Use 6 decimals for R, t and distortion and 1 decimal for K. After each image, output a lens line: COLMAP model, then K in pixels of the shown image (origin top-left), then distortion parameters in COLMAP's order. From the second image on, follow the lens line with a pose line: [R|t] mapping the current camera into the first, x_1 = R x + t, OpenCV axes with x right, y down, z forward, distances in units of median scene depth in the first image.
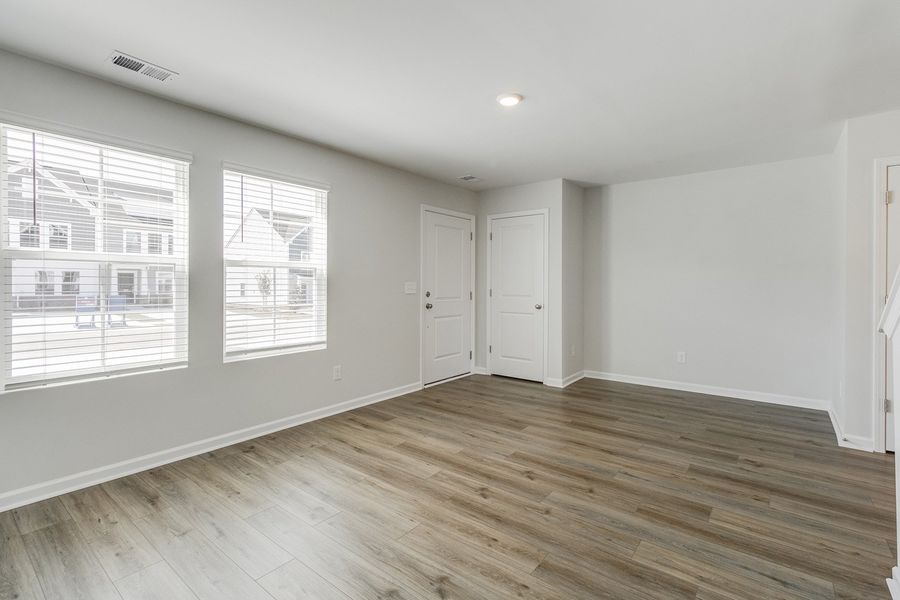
lens RADIAL K [[411.8, 0, 469.9], [0, 411.8, 290.7], [0, 0, 1]] dist [0.001579, -0.000749]
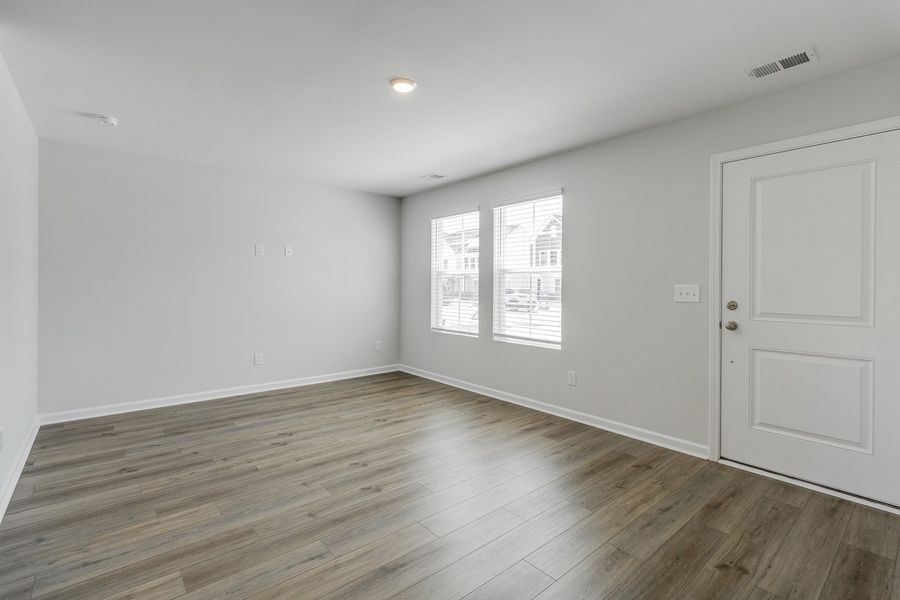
lens RADIAL K [[411.8, 0, 447.8], [0, 411.8, 292.0], [0, 0, 1]] dist [0.001579, -0.000749]
pose [[-0.219924, 0.013632, -0.975422, 0.932299], [-0.021572, 0.999590, 0.018833, -0.021076], [0.975278, 0.025184, -0.219540, 1.251446]]
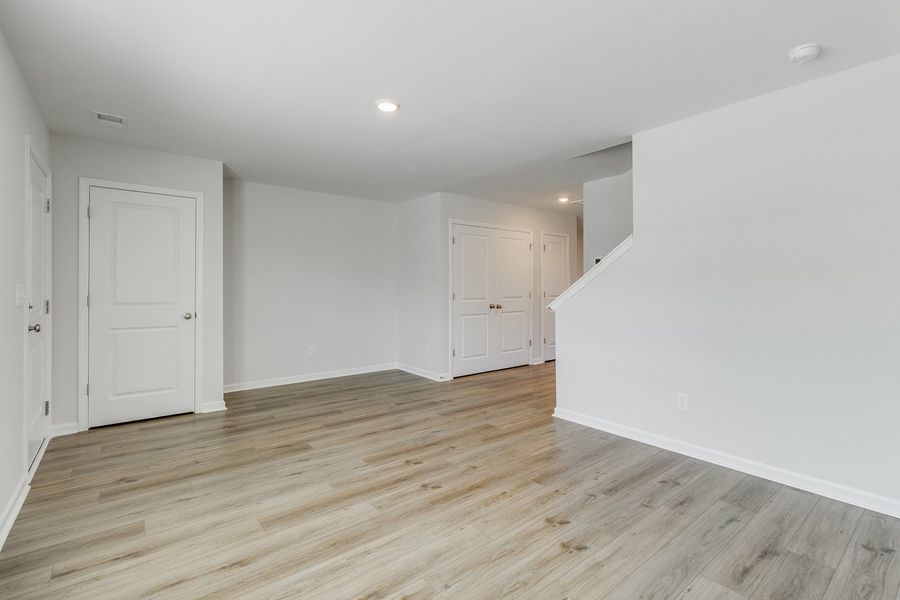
lens RADIAL K [[411.8, 0, 446.3], [0, 411.8, 293.9], [0, 0, 1]] dist [0.001579, -0.000749]
pose [[0.253072, -0.015383, 0.967325, -0.809920], [0.014298, 0.999824, 0.012160, -0.010682], [-0.967342, 0.010753, 0.253247, 0.580926]]
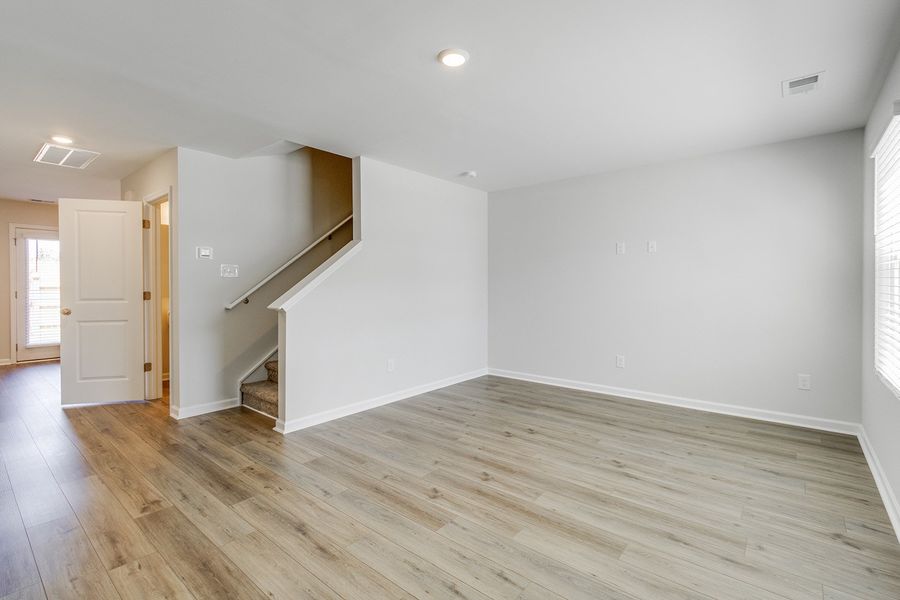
lens RADIAL K [[411.8, 0, 472.0], [0, 411.8, 290.3], [0, 0, 1]] dist [0.001579, -0.000749]
pose [[-0.999795, -0.001113, 0.020214, 0.040867], [-0.000522, 0.999573, 0.029216, -0.027274], [-0.020238, 0.029199, -0.999369, 1.741476]]
